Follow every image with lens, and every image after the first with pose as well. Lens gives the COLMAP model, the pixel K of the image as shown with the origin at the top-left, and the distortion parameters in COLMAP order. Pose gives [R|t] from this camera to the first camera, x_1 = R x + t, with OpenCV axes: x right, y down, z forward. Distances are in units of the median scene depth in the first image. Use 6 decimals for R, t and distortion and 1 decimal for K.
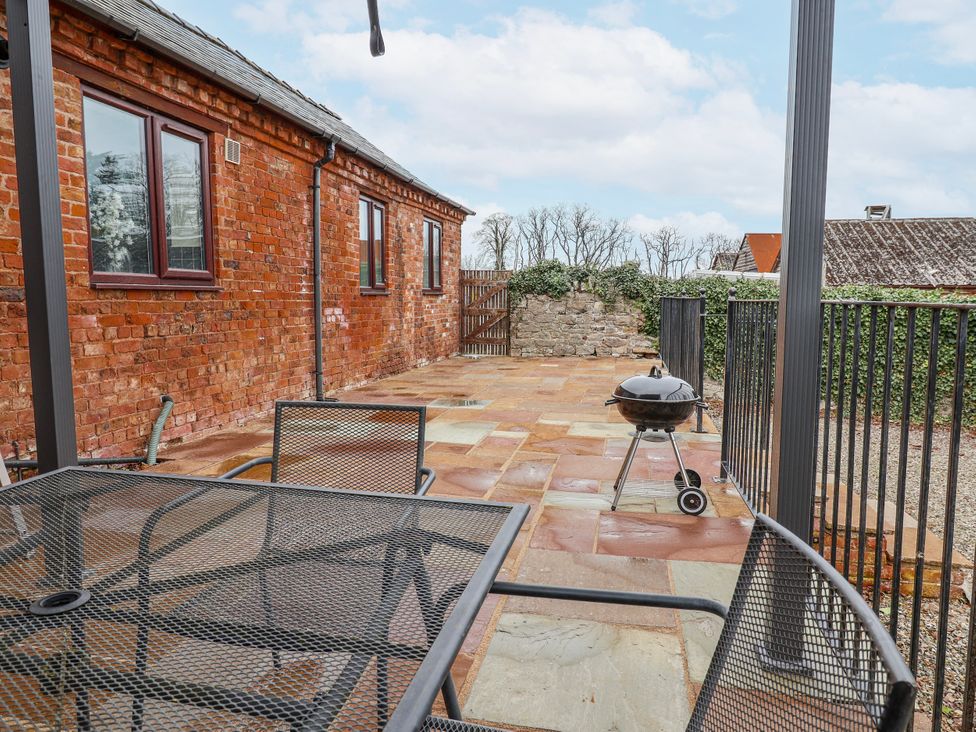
lens RADIAL K [[637.0, 0, 484.1], [0, 637.0, 361.6], [0, 0, 1]] dist [-0.002224, -0.007900]
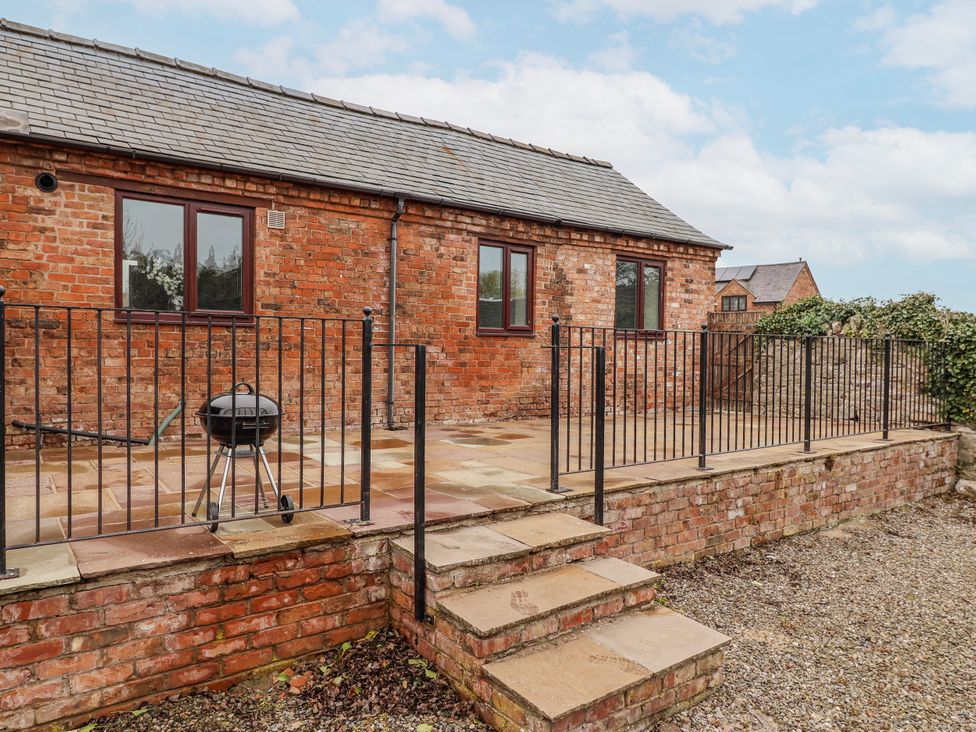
lens RADIAL K [[637.0, 0, 485.4], [0, 637.0, 363.8], [0, 0, 1]] dist [-0.002224, -0.007900]
pose [[0.733698, 0.023487, -0.679069, 0.708780], [-0.080628, 0.995351, -0.052689, -0.005224], [0.674675, 0.093410, 0.732181, 0.327806]]
